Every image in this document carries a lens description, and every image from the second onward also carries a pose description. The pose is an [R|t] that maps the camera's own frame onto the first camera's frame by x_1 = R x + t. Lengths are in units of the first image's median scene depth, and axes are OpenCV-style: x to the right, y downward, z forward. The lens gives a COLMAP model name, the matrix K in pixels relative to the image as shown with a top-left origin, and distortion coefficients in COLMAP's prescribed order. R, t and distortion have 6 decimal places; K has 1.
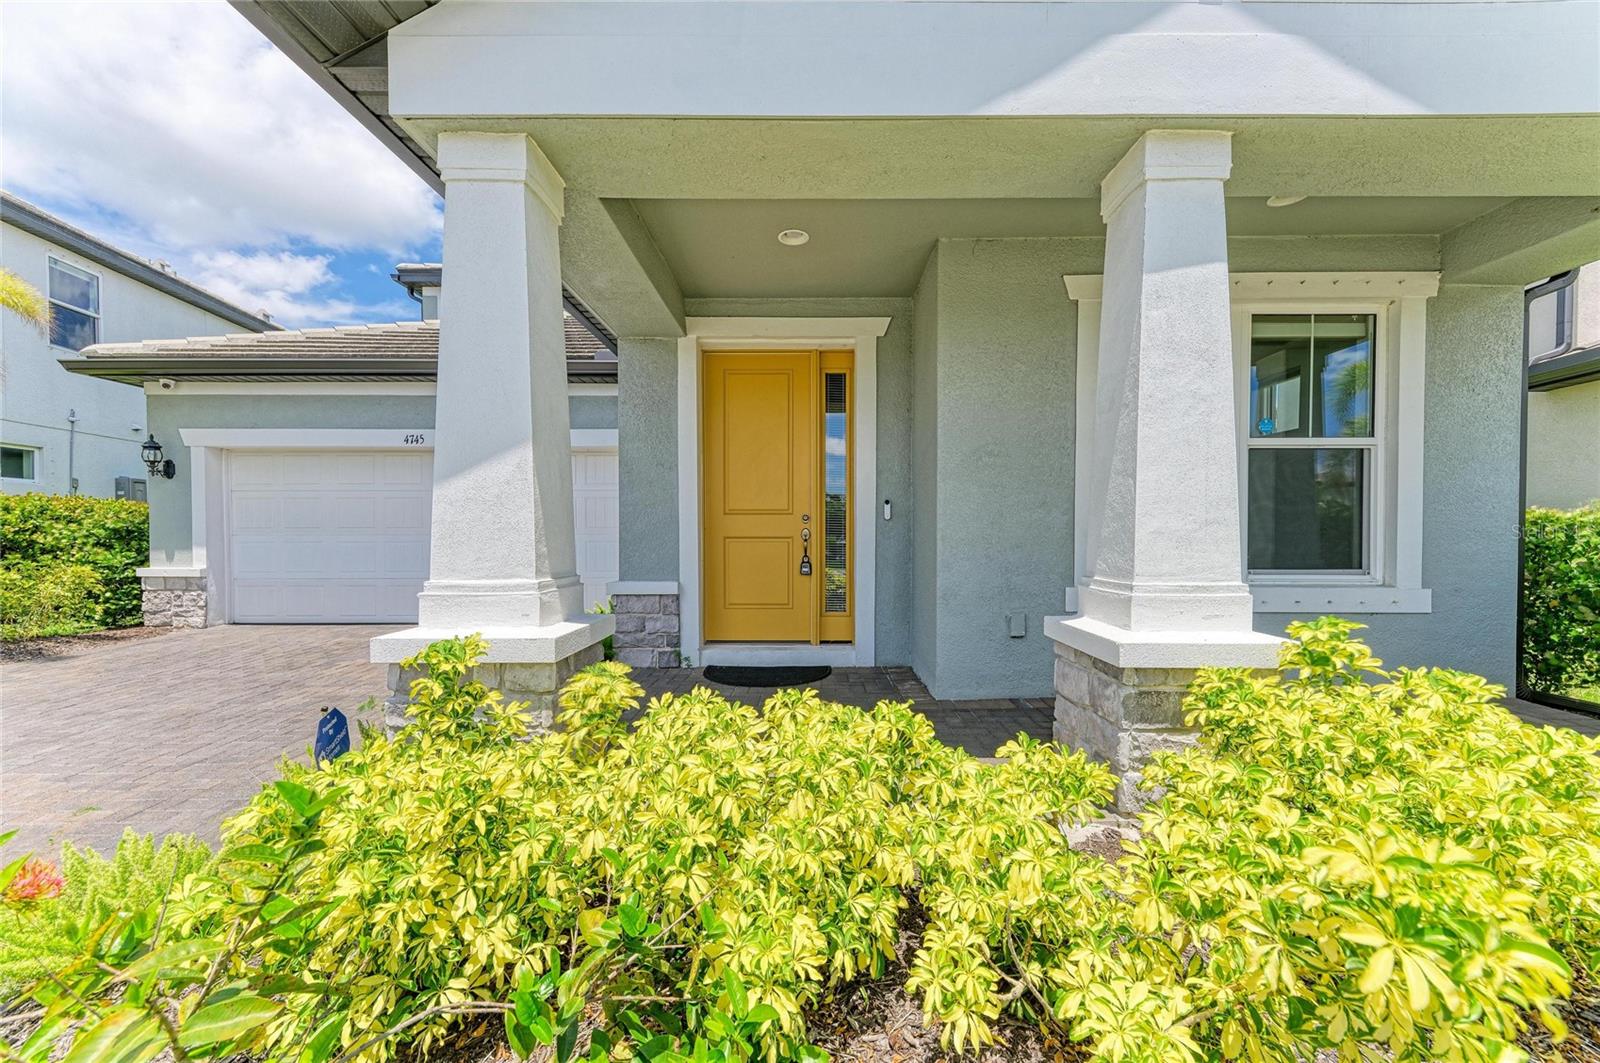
lens RADIAL K [[573.8, 0, 809.1], [0, 573.8, 542.2], [0, 0, 1]] dist [0.008025, -0.000251]
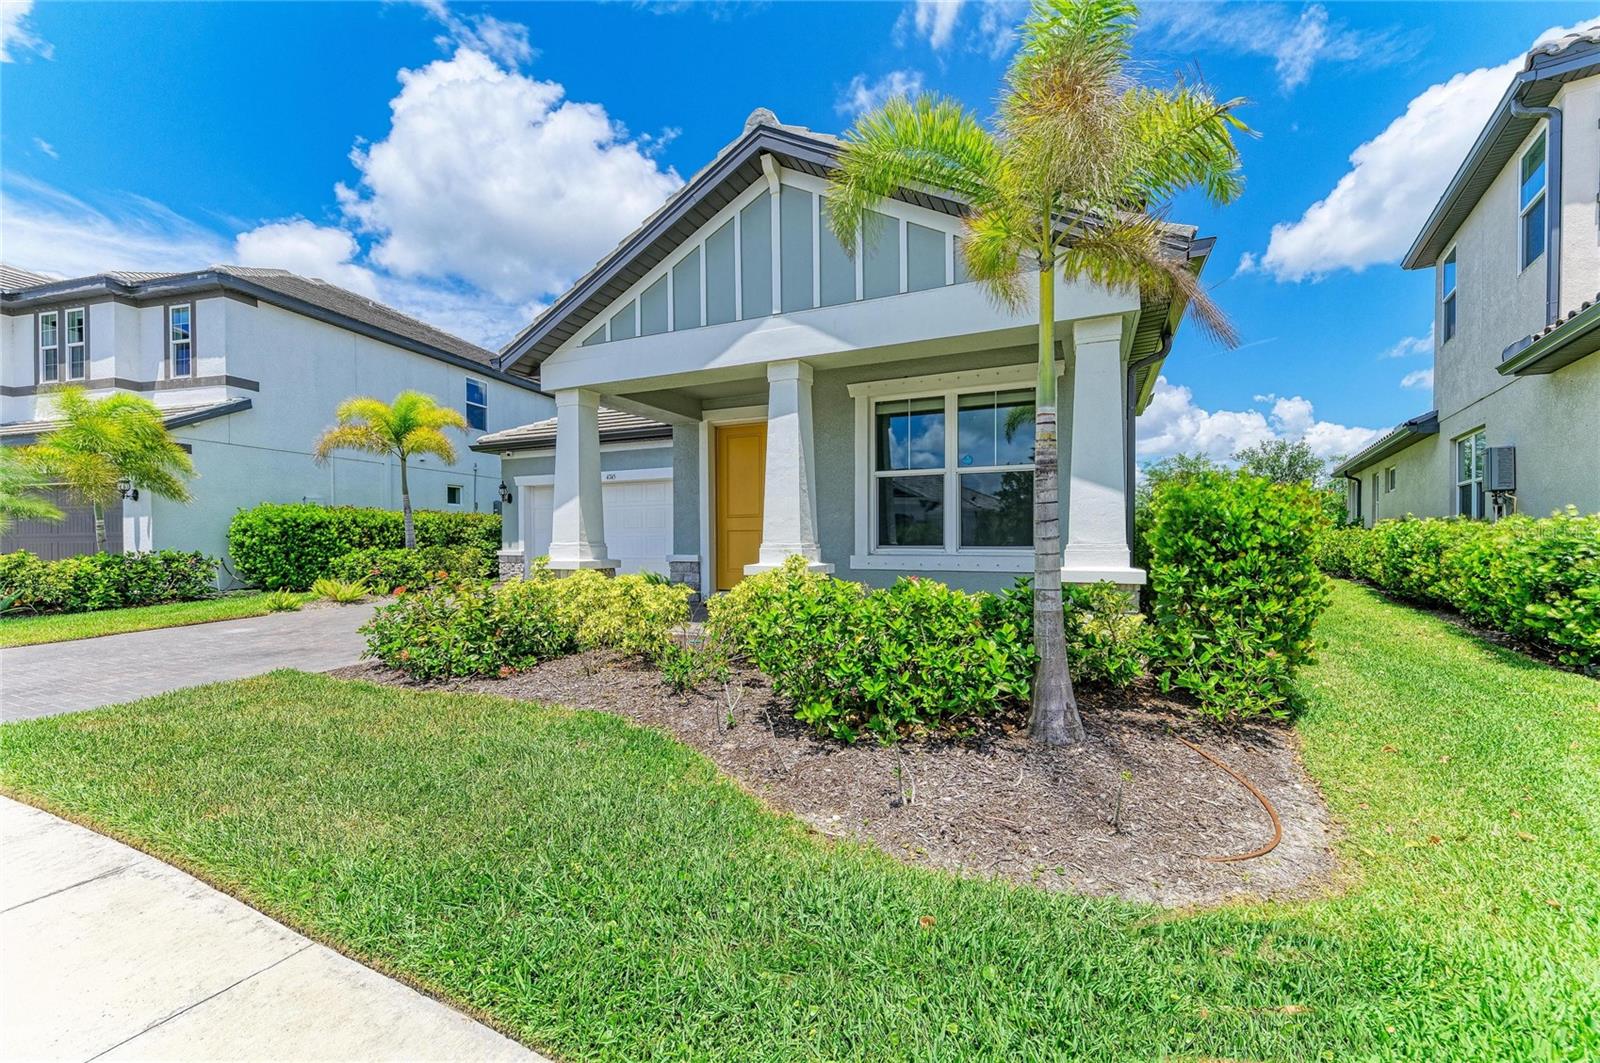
lens RADIAL K [[599.3, 0, 800.0], [0, 599.3, 531.5], [0, 0, 1]] dist [-0.000089, 0.000002]
pose [[0.916396, -0.008672, -0.400179, 0.653872], [0.002588, 0.999873, -0.015742, 0.019644], [0.400264, 0.013390, 0.916302, -0.490154]]
